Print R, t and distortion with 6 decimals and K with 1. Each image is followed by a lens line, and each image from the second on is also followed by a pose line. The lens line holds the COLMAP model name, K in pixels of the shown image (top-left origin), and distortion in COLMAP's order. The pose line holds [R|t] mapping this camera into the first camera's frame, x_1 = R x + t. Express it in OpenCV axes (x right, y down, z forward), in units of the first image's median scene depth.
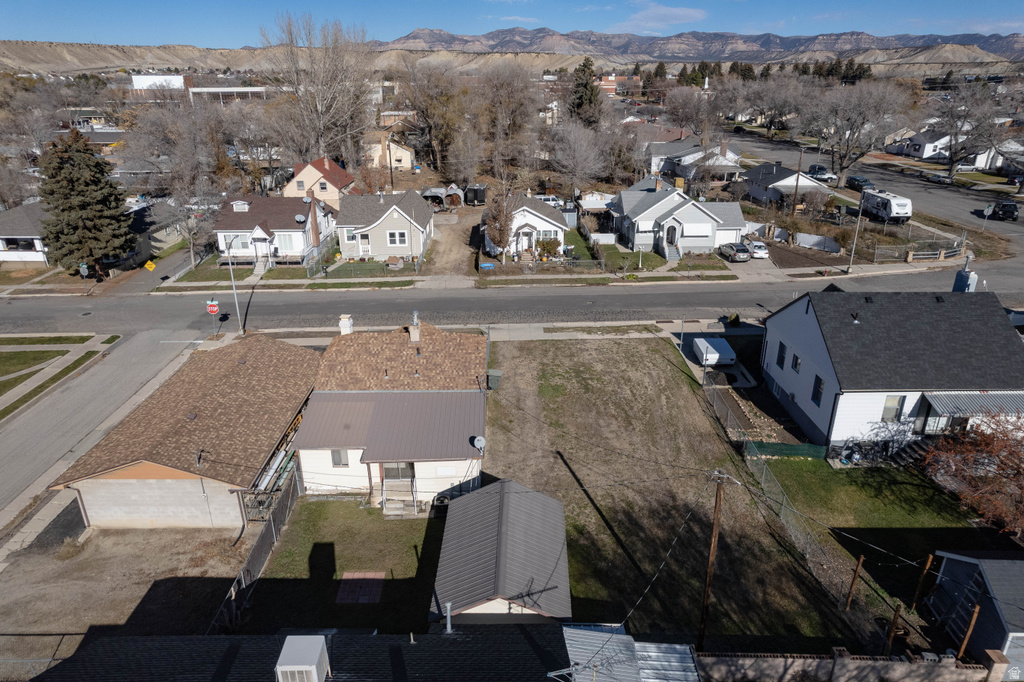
lens RADIAL K [[655.0, 0, 513.7], [0, 655.0, 342.6], [0, 0, 1]] dist [-0.055281, 0.052863]
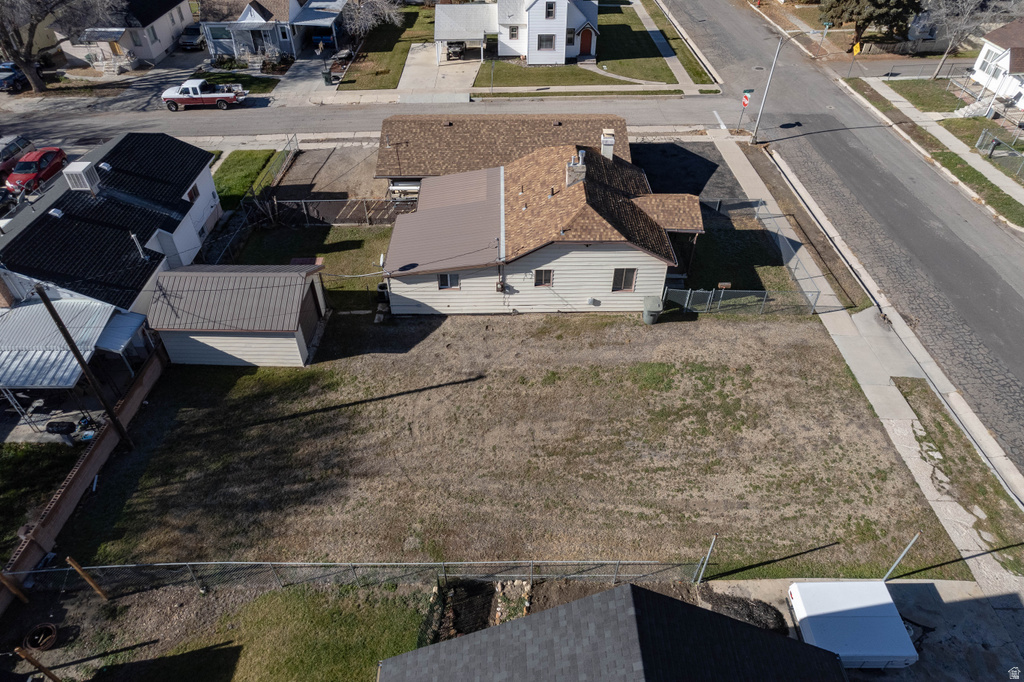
lens RADIAL K [[655.0, 0, 510.1], [0, 655.0, 339.9], [0, 0, 1]] dist [-0.055281, 0.052863]
pose [[-0.010384, 0.658137, -0.752827, 0.495251], [-0.373850, 0.695715, 0.613365, -0.282448], [0.927431, 0.287813, 0.238821, 0.643663]]
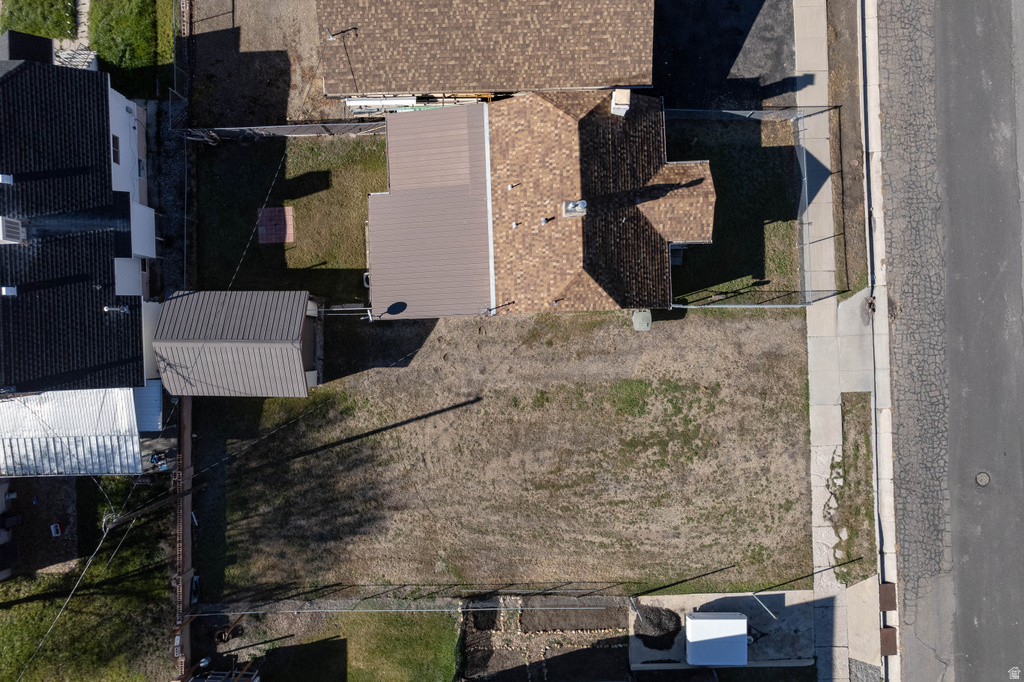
lens RADIAL K [[655.0, 0, 509.1], [0, 655.0, 350.1], [0, 0, 1]] dist [-0.055281, 0.052863]
pose [[0.014259, 0.999848, 0.010077, -0.004772], [-0.372592, -0.004039, 0.927986, -0.528071], [0.927886, -0.016987, 0.372478, 0.547649]]
